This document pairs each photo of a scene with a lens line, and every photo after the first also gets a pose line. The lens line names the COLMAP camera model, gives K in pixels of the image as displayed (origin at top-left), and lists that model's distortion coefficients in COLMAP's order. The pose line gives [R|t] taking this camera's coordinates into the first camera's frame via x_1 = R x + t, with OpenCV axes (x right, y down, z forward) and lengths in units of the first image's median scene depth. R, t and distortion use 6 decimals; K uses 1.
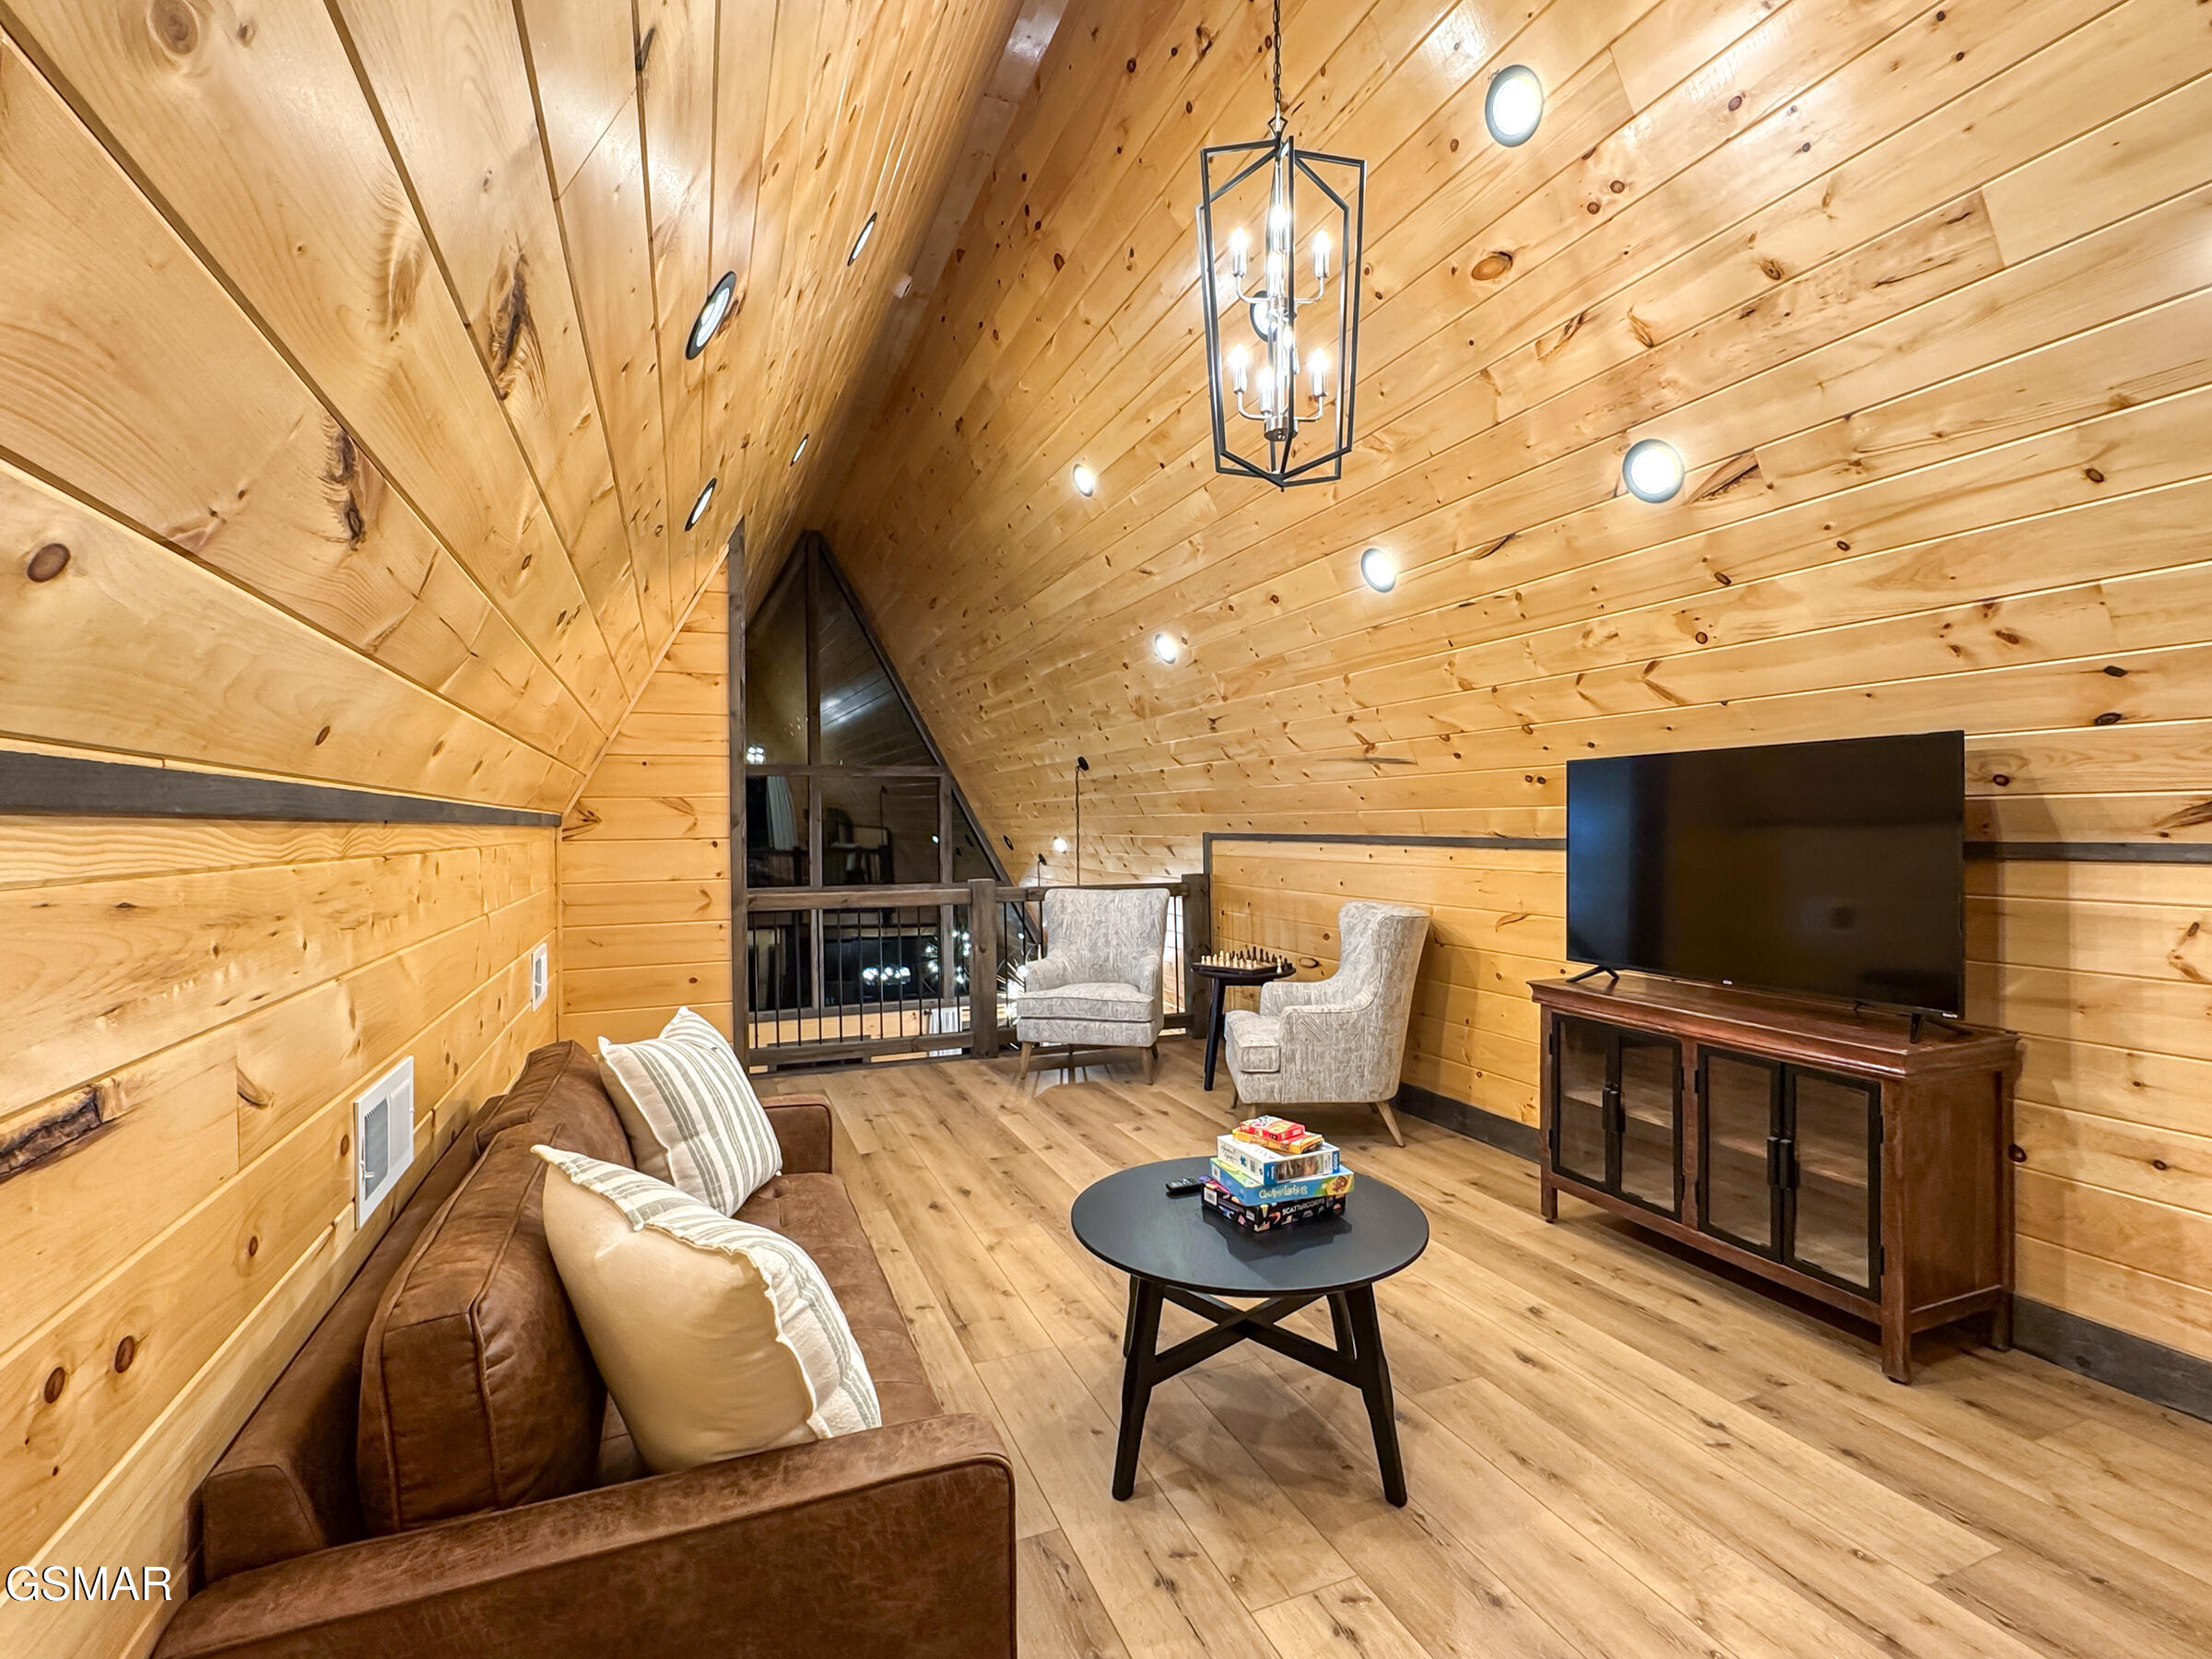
lens RADIAL K [[1038.5, 0, 1101.0], [0, 1038.5, 866.1], [0, 0, 1]] dist [-0.009520, 0.001242]
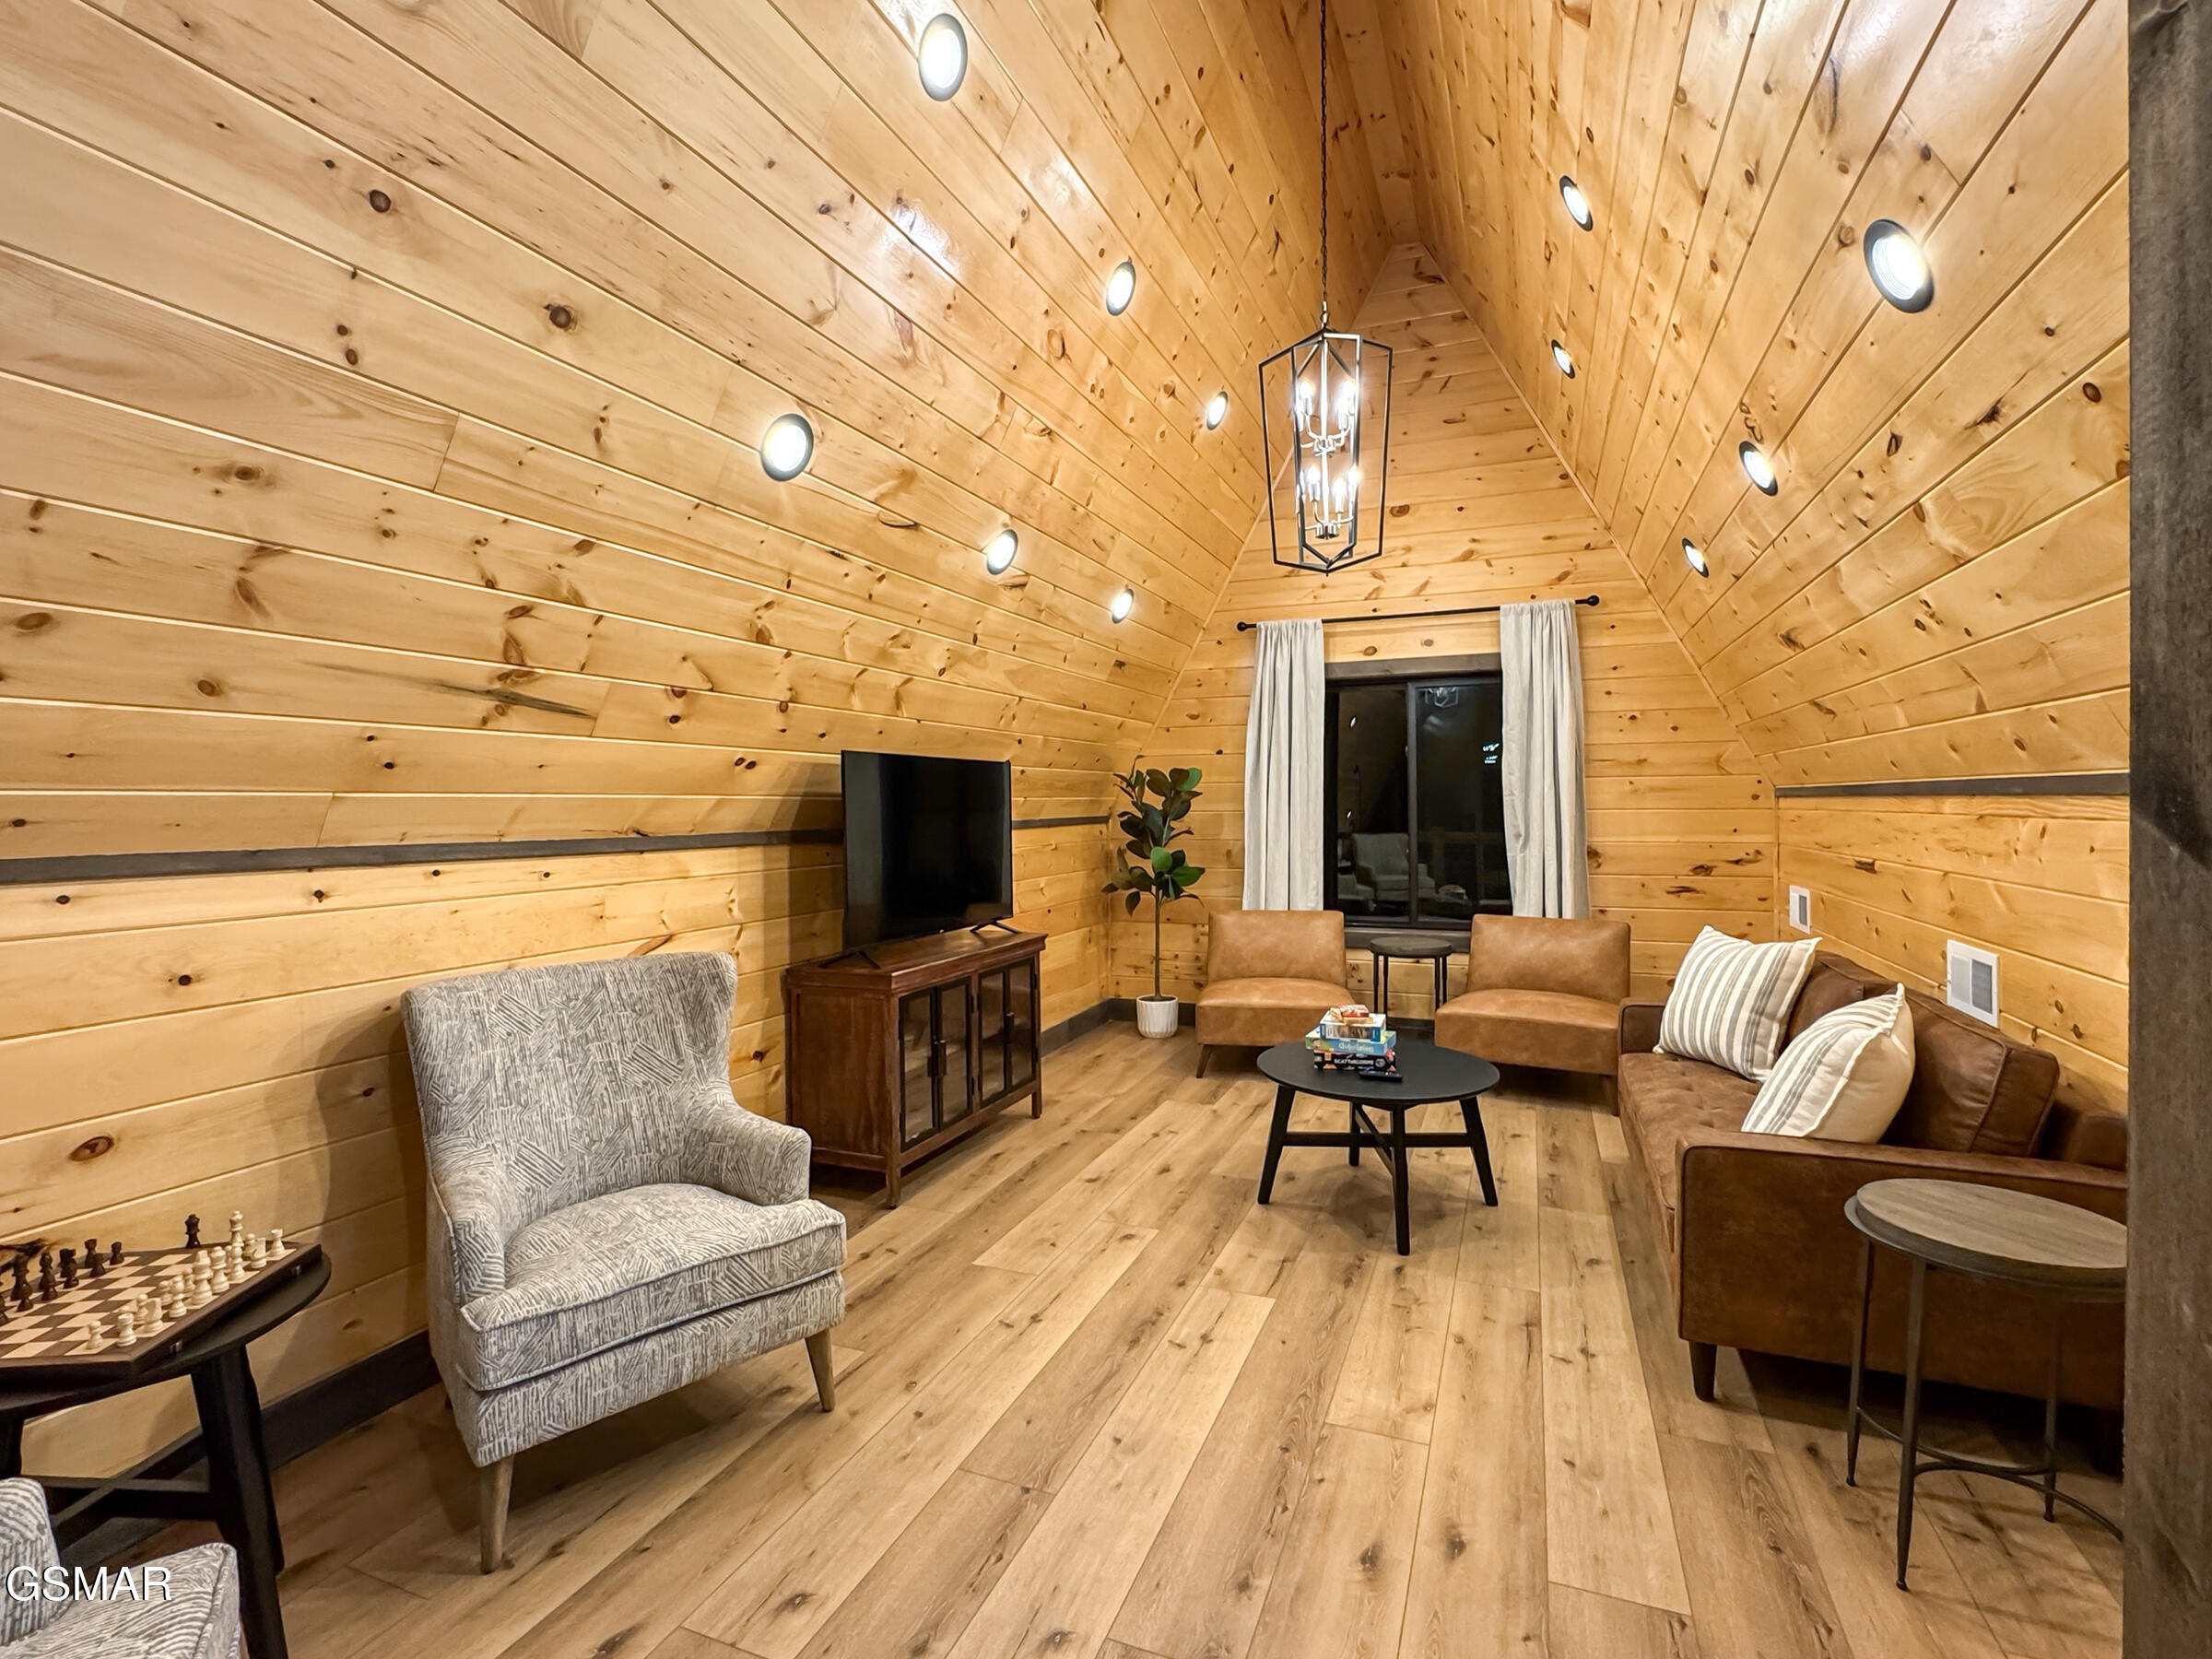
lens RADIAL K [[1038.5, 0, 1143.7], [0, 1038.5, 853.2], [0, 0, 1]] dist [-0.009520, 0.001242]
pose [[-0.741152, -0.020759, 0.671016, -0.404956], [0.038951, 0.996508, 0.073851, -0.061466], [-0.670206, 0.080872, -0.737756, 1.535896]]
